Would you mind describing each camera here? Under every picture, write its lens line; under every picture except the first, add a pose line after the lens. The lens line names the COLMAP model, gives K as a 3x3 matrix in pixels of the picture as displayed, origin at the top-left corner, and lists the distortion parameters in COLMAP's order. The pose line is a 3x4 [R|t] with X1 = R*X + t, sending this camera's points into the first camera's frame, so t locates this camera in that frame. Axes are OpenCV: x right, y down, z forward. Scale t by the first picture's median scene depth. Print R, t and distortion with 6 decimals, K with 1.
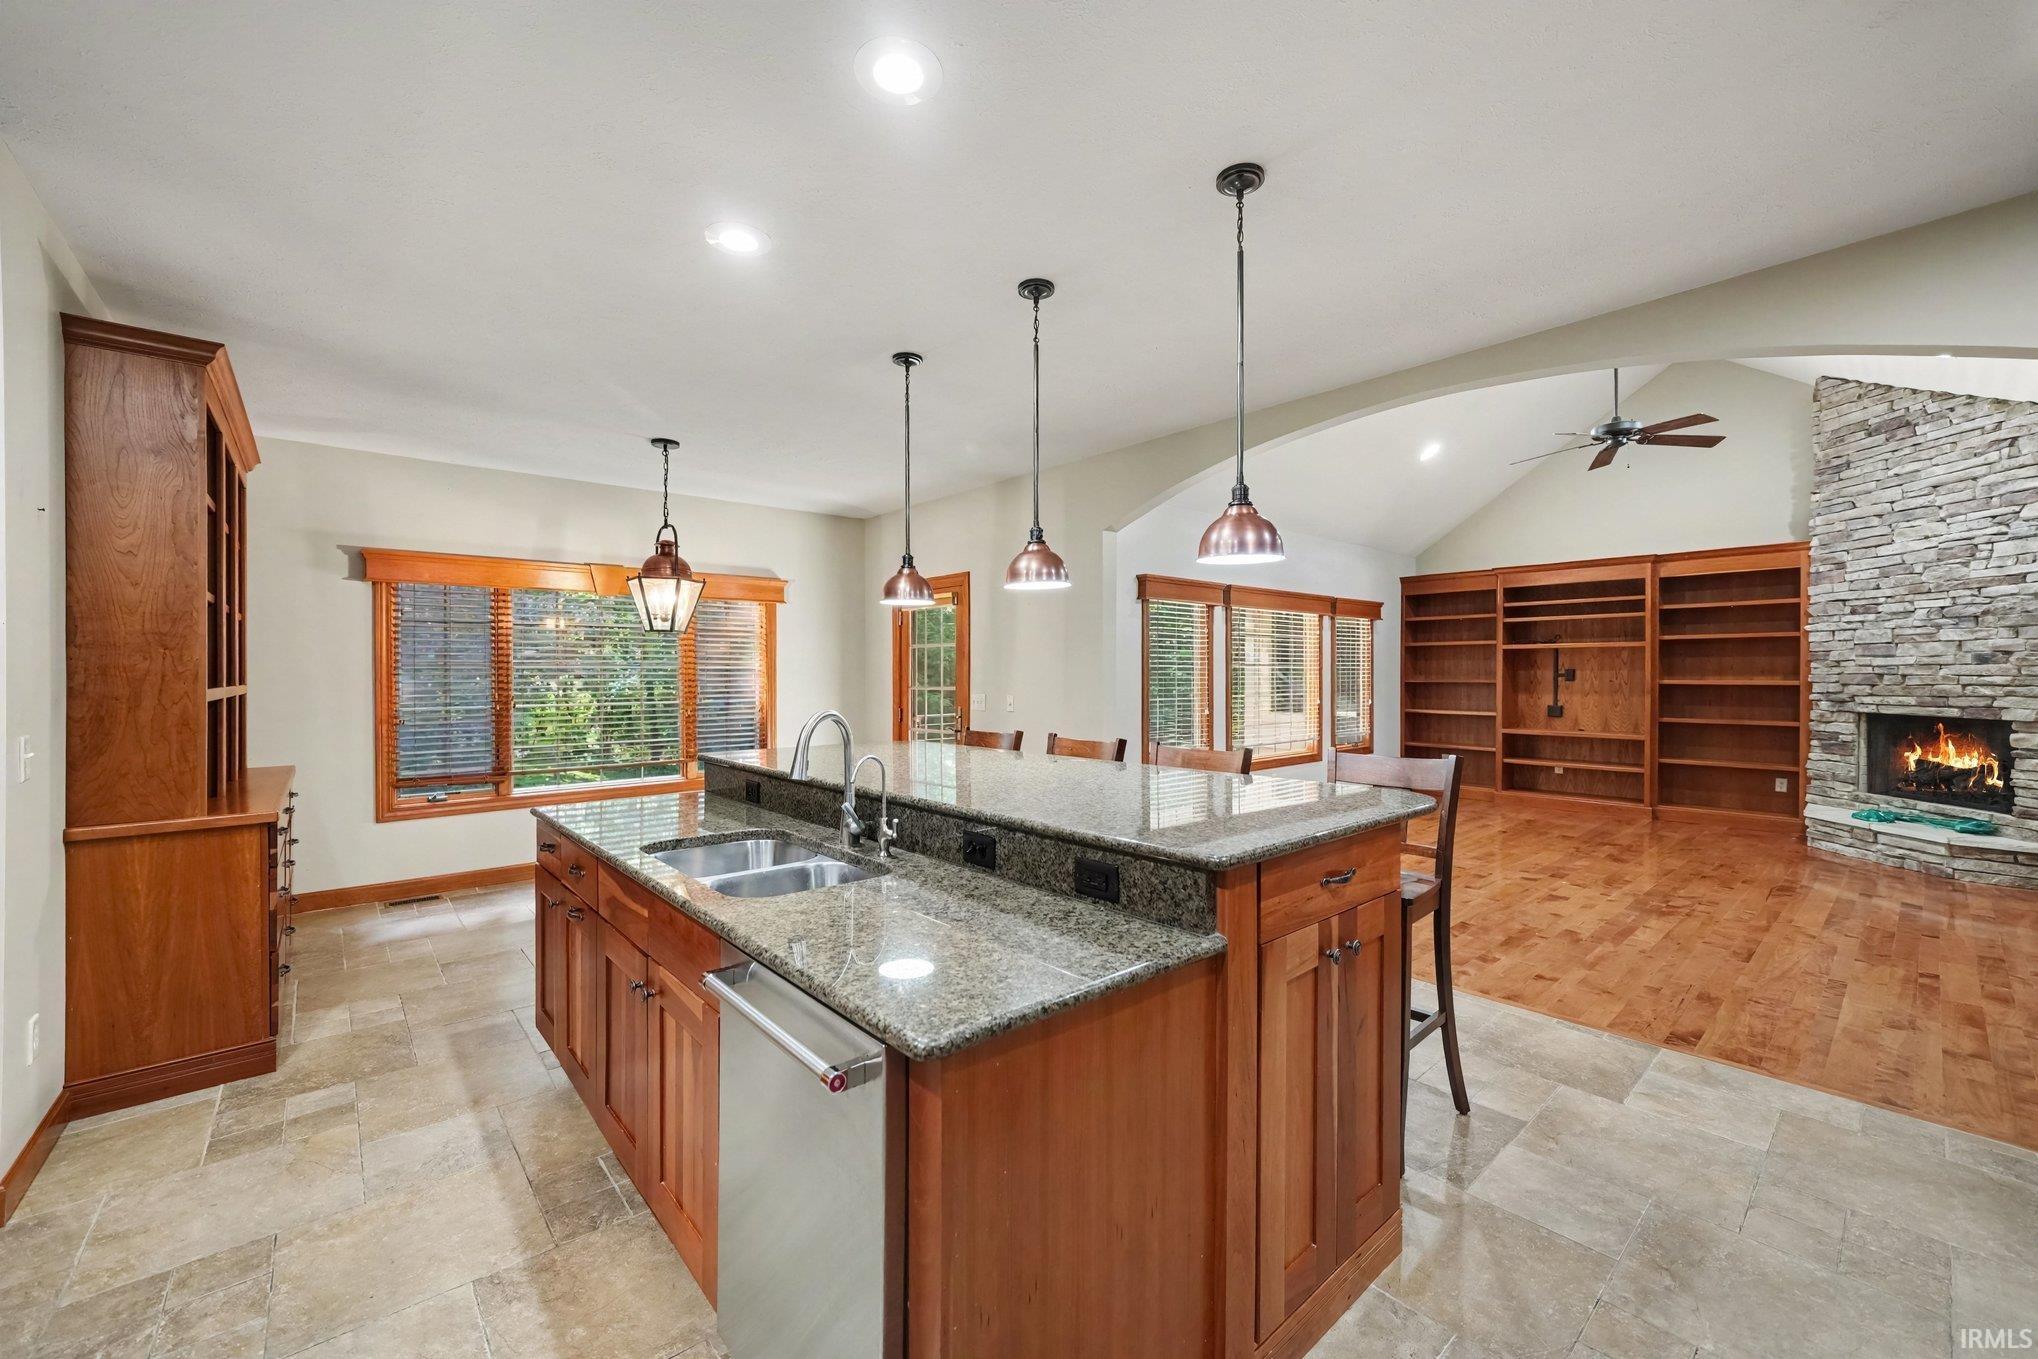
lens RADIAL K [[769.8, 0, 1019.0], [0, 769.8, 679.5], [0, 0, 1]] dist [-0.002545, -0.000193]
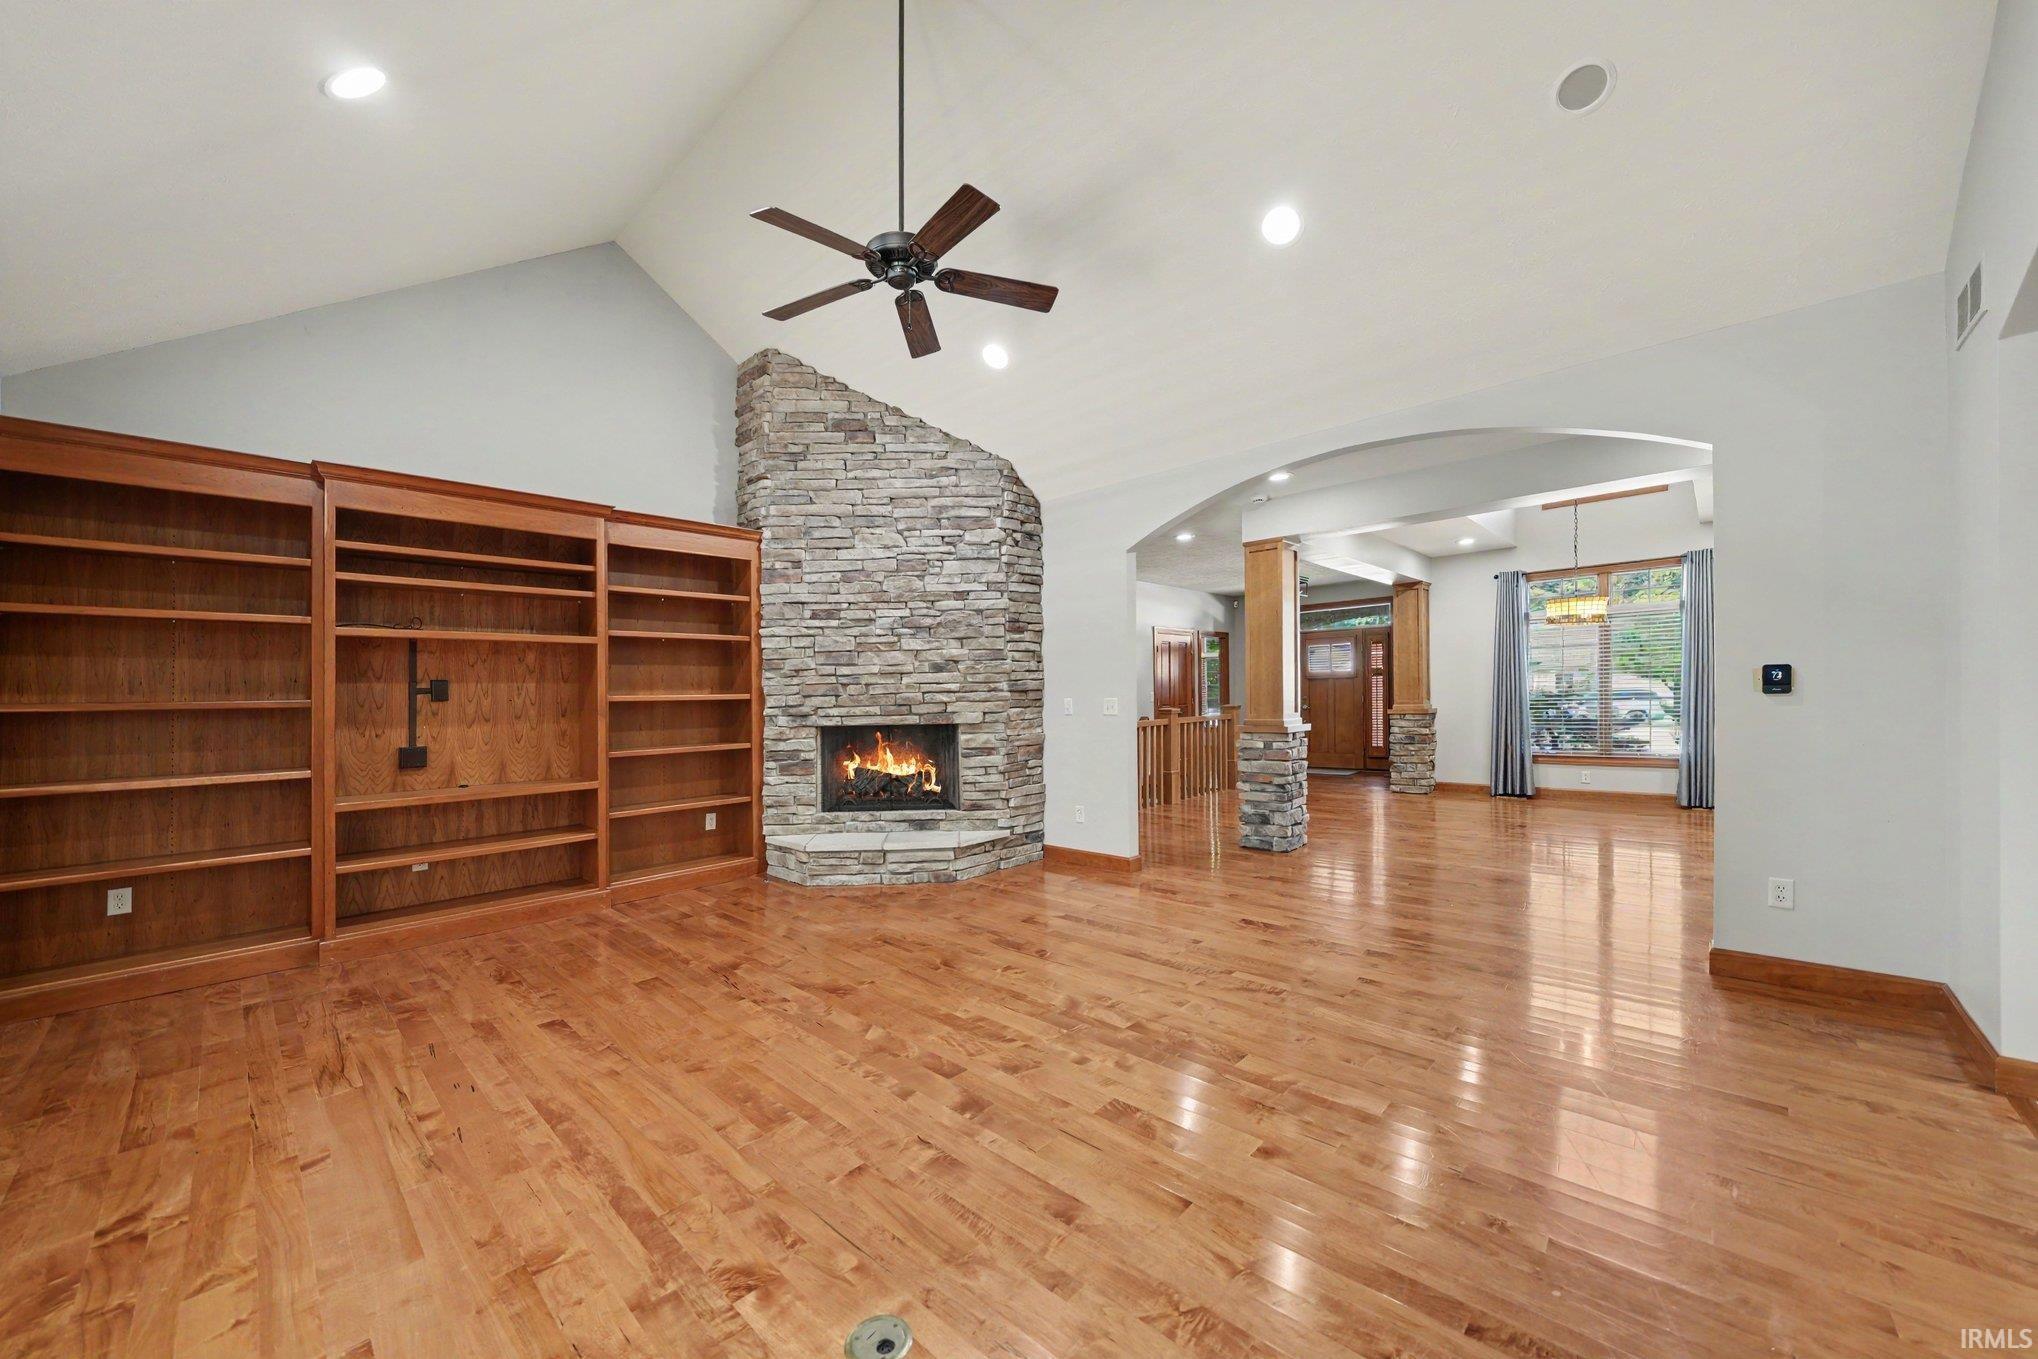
lens RADIAL K [[769.8, 0, 1019.0], [0, 769.8, 679.5], [0, 0, 1]] dist [-0.002545, -0.000193]
pose [[-0.104227, 0.025635, 0.994223, 0.156830], [0.029506, 0.999307, -0.022673, 0.015361], [-0.994116, 0.026973, -0.104911, 0.878947]]
